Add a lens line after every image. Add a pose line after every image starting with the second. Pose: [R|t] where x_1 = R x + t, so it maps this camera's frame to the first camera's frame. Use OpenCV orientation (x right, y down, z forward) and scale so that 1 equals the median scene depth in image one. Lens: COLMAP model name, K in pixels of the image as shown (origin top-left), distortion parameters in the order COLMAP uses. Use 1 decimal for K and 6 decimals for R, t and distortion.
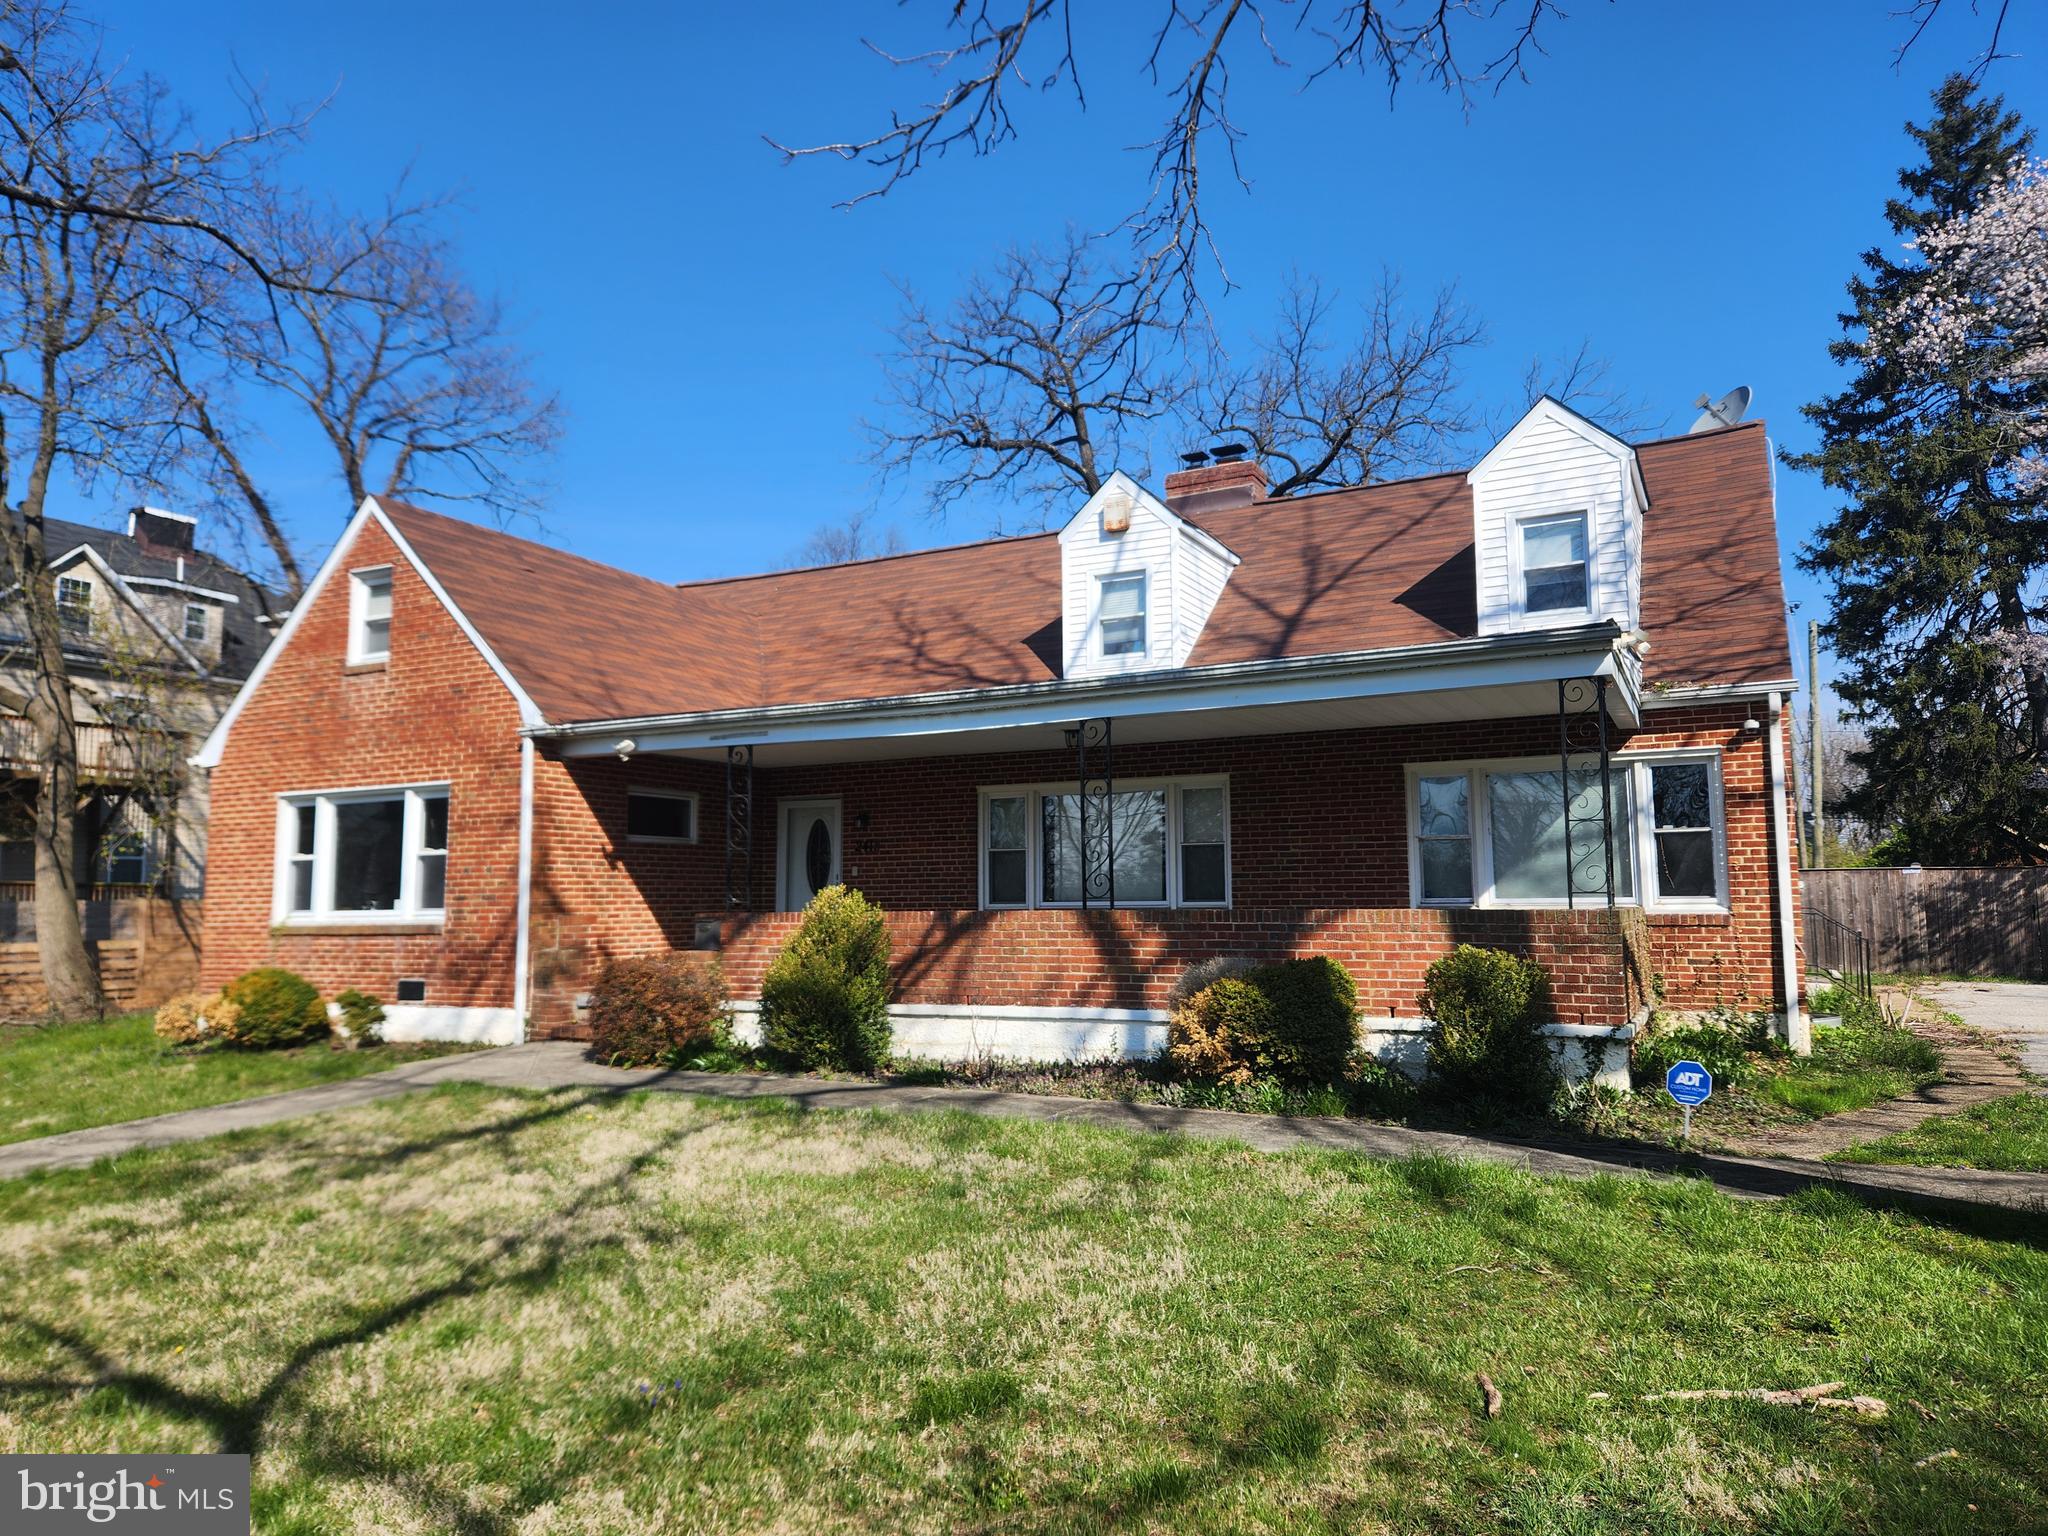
lens RADIAL K [[1378.7, 0, 1019.9], [0, 1378.7, 770.9], [0, 0, 1]] dist [0.066997, -0.041915]
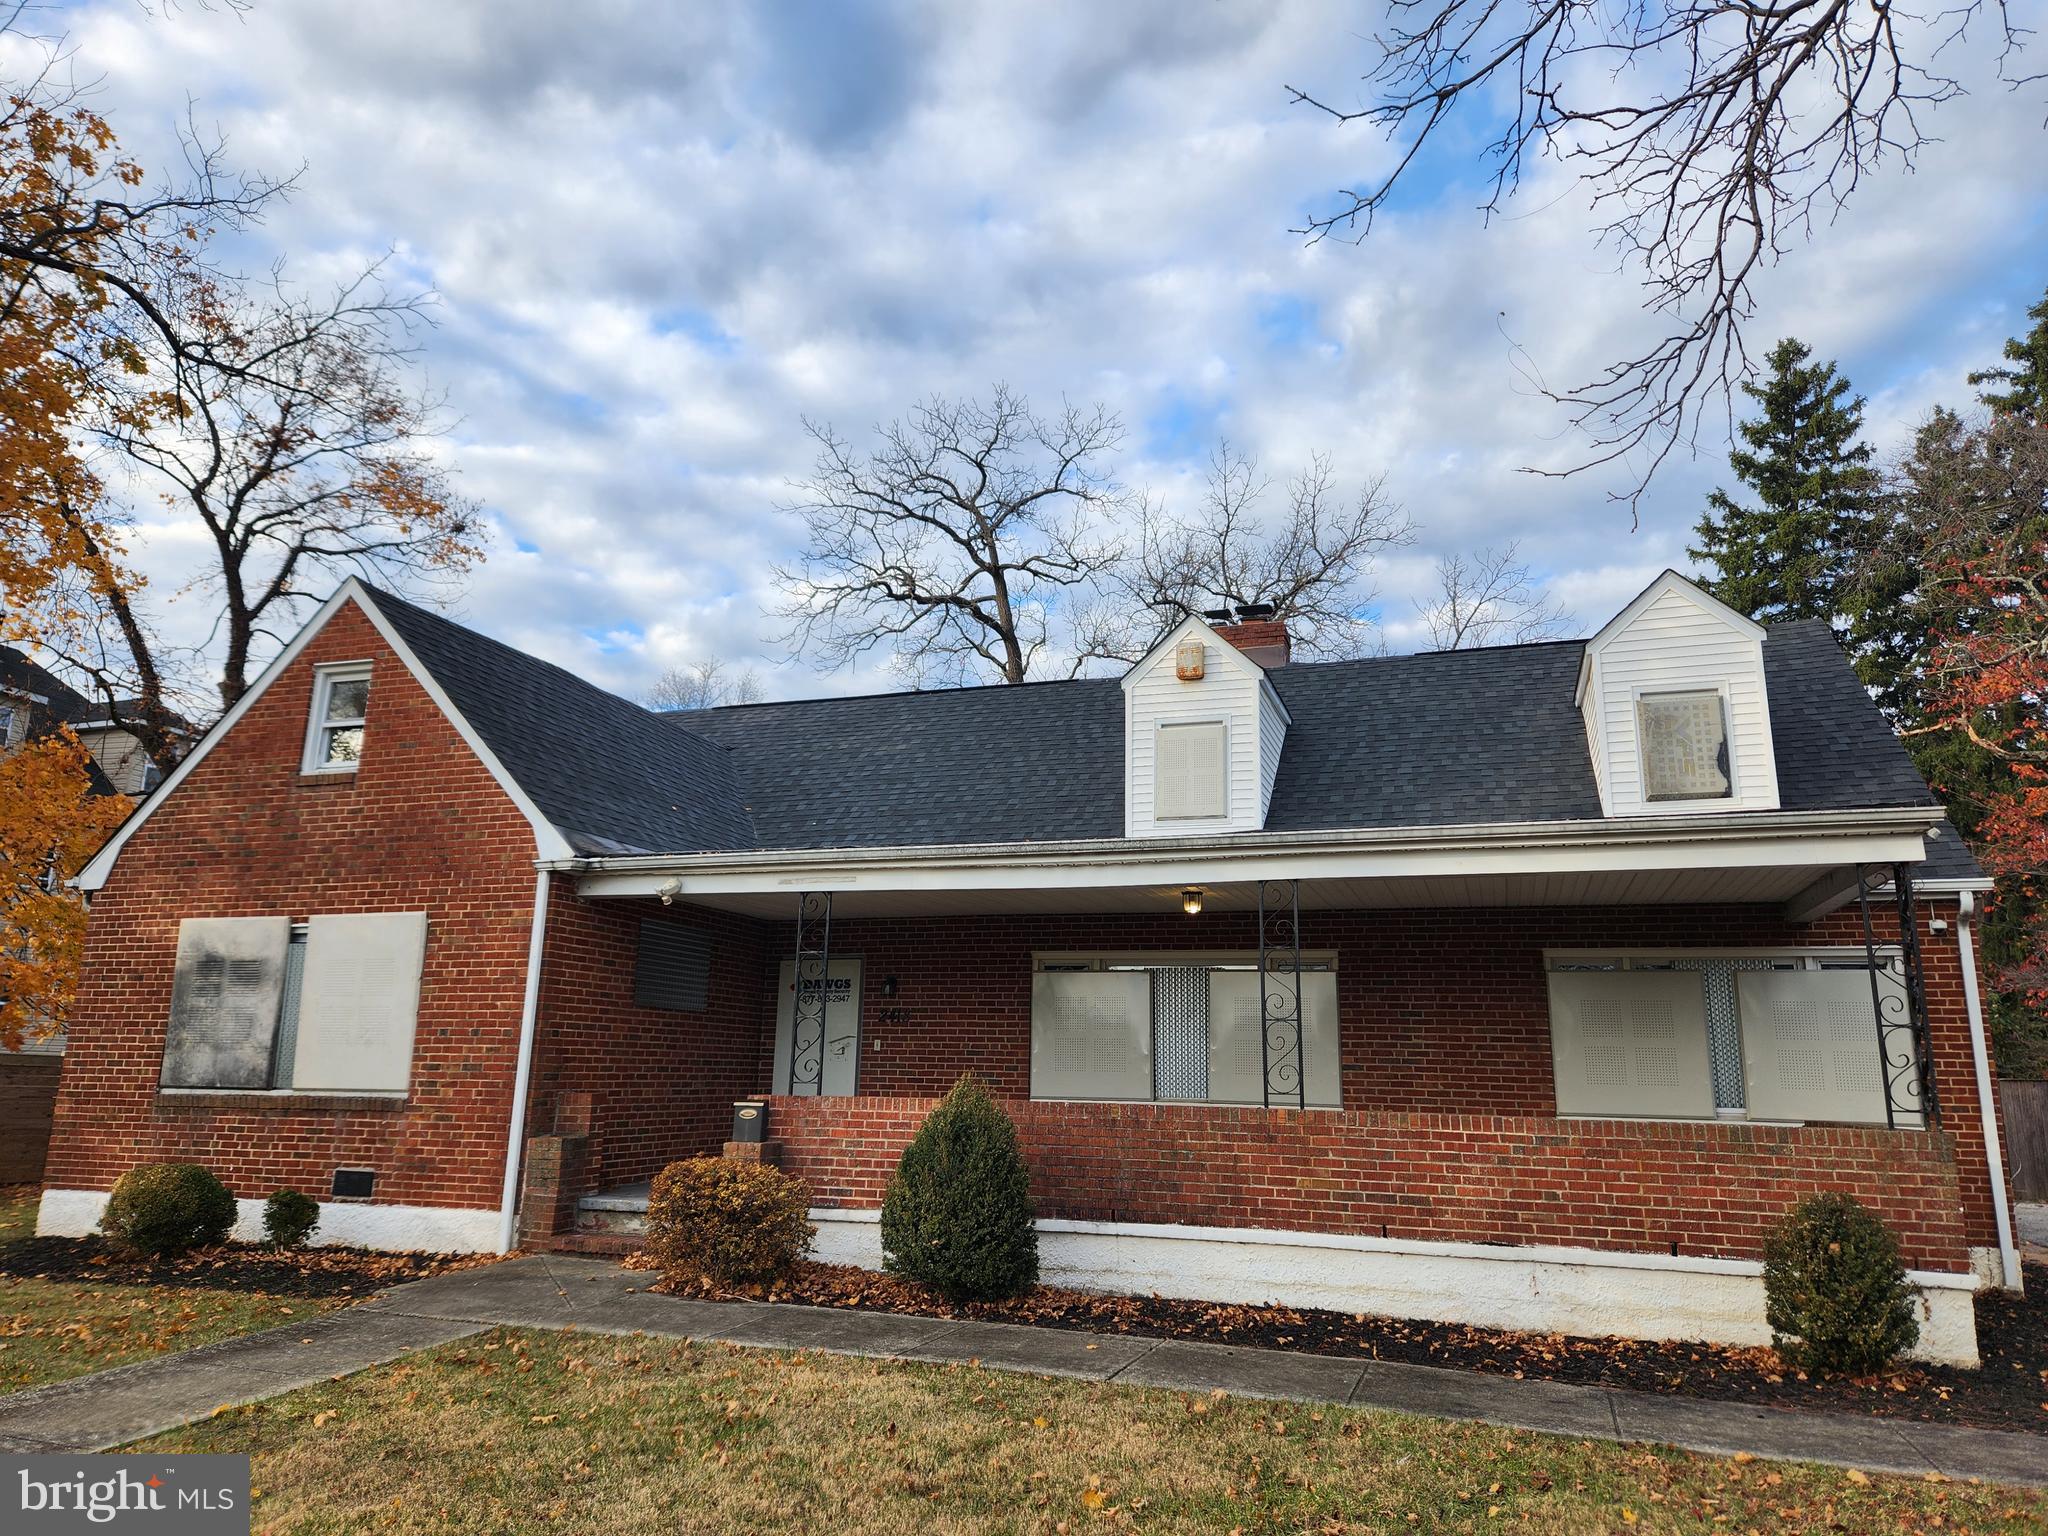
lens RADIAL K [[1378.7, 0, 1025.6], [0, 1378.7, 772.7], [0, 0, 1]] dist [0.066997, -0.041915]
pose [[0.988991, 0.060086, 0.135230, -0.160895], [-0.043237, 0.991307, -0.124258, 0.007130], [-0.141520, 0.117043, 0.982992, 0.120342]]
